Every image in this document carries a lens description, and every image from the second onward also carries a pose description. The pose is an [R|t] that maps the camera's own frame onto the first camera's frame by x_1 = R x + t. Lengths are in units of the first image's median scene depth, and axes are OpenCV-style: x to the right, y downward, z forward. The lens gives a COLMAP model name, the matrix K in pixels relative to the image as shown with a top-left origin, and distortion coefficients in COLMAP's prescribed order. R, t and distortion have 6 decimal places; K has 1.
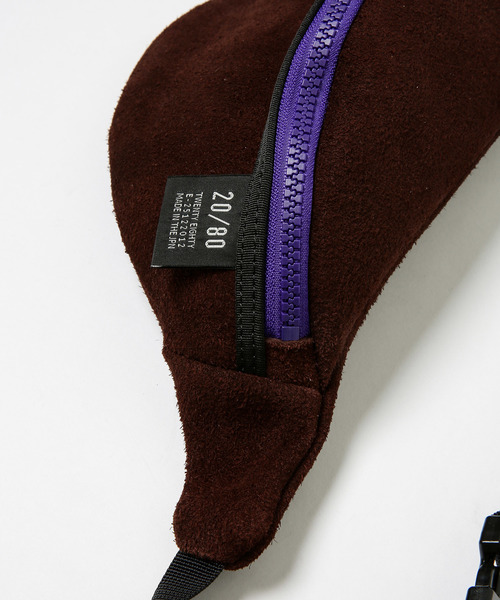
lens RADIAL K [[1250.4, 0, 250.1], [0, 1250.4, 300.3], [0, 0, 1]] dist [-0.010551, 0.000000]
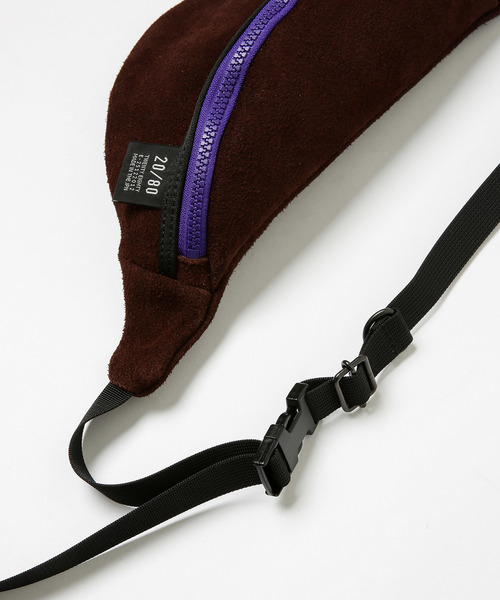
lens RADIAL K [[1229.4, 0, 249.9], [0, 1229.4, 299.8], [0, 0, 1]] dist [0.005782, 0.000000]
pose [[0.988479, 0.107509, -0.106546, 0.266583], [-0.090135, 0.983595, 0.156257, -0.160206], [0.121597, -0.144853, 0.981953, -0.497735]]
